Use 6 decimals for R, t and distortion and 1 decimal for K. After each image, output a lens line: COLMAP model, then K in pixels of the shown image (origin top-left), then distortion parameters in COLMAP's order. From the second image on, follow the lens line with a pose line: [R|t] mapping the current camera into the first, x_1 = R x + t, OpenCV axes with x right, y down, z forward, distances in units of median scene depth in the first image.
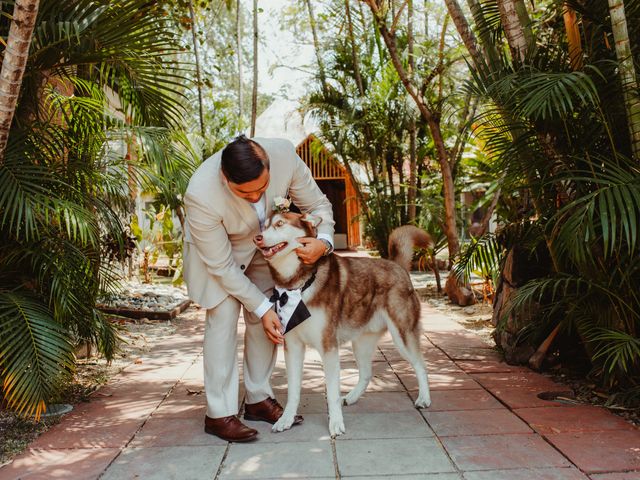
lens RADIAL K [[680.9, 0, 320.0], [0, 680.9, 240.0], [0, 0, 1]] dist [-0.067713, 0.107266]
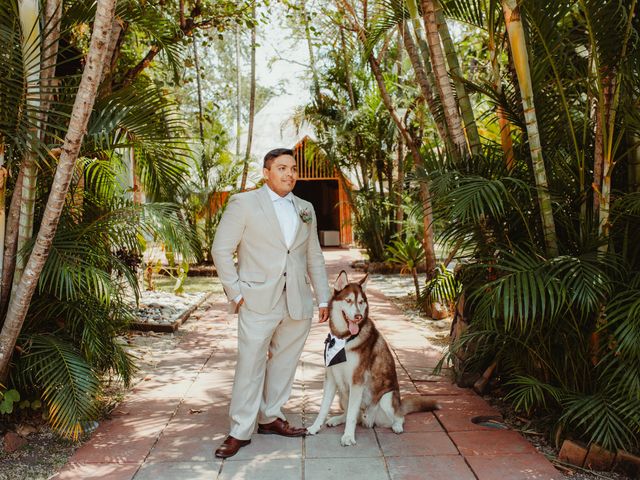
lens RADIAL K [[680.9, 0, 320.0], [0, 680.9, 240.0], [0, 0, 1]] dist [-0.067713, 0.107266]
pose [[0.999899, 0.013833, 0.003169, 0.017850], [-0.013913, 0.999543, 0.026828, -0.067803], [-0.002797, -0.026869, 0.999635, -0.122609]]
